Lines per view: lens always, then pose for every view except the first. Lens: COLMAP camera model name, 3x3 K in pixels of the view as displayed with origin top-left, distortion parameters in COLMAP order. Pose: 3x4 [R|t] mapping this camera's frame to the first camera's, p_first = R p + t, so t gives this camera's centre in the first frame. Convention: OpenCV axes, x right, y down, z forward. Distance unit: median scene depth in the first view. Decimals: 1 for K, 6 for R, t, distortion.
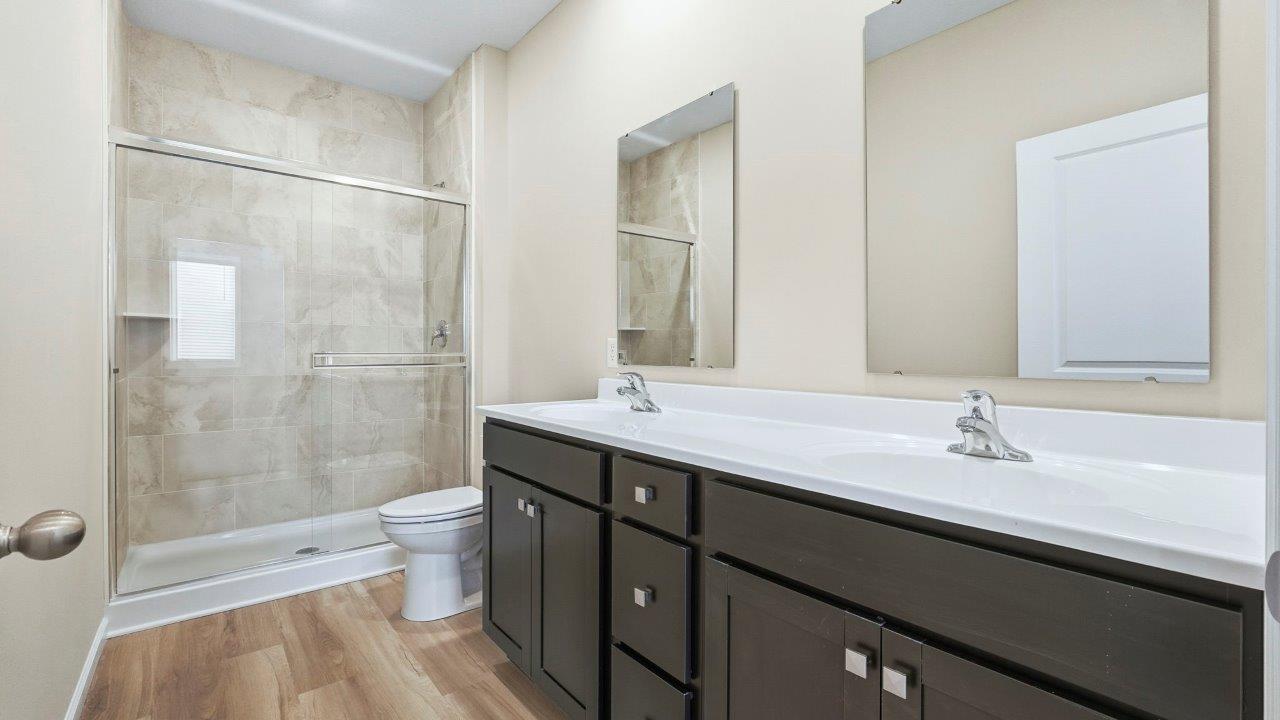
lens RADIAL K [[544.9, 0, 652.8], [0, 544.9, 352.9], [0, 0, 1]] dist [0.000252, 0.000108]
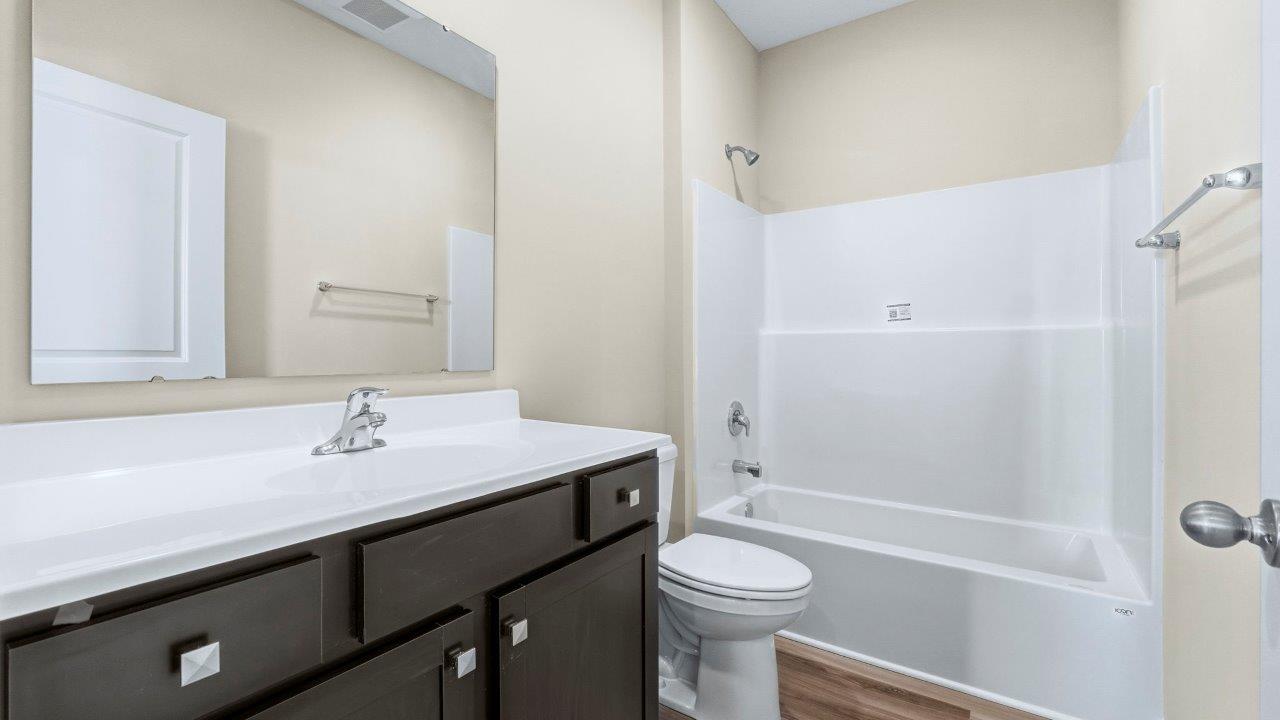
lens RADIAL K [[544.9, 0, 652.8], [0, 544.9, 352.9], [0, 0, 1]] dist [0.000252, 0.000108]
pose [[-0.286675, -0.003400, 0.958022, -0.795285], [0.005662, 0.999970, 0.005243, -0.007054], [-0.958011, 0.006927, -0.286647, 1.013650]]
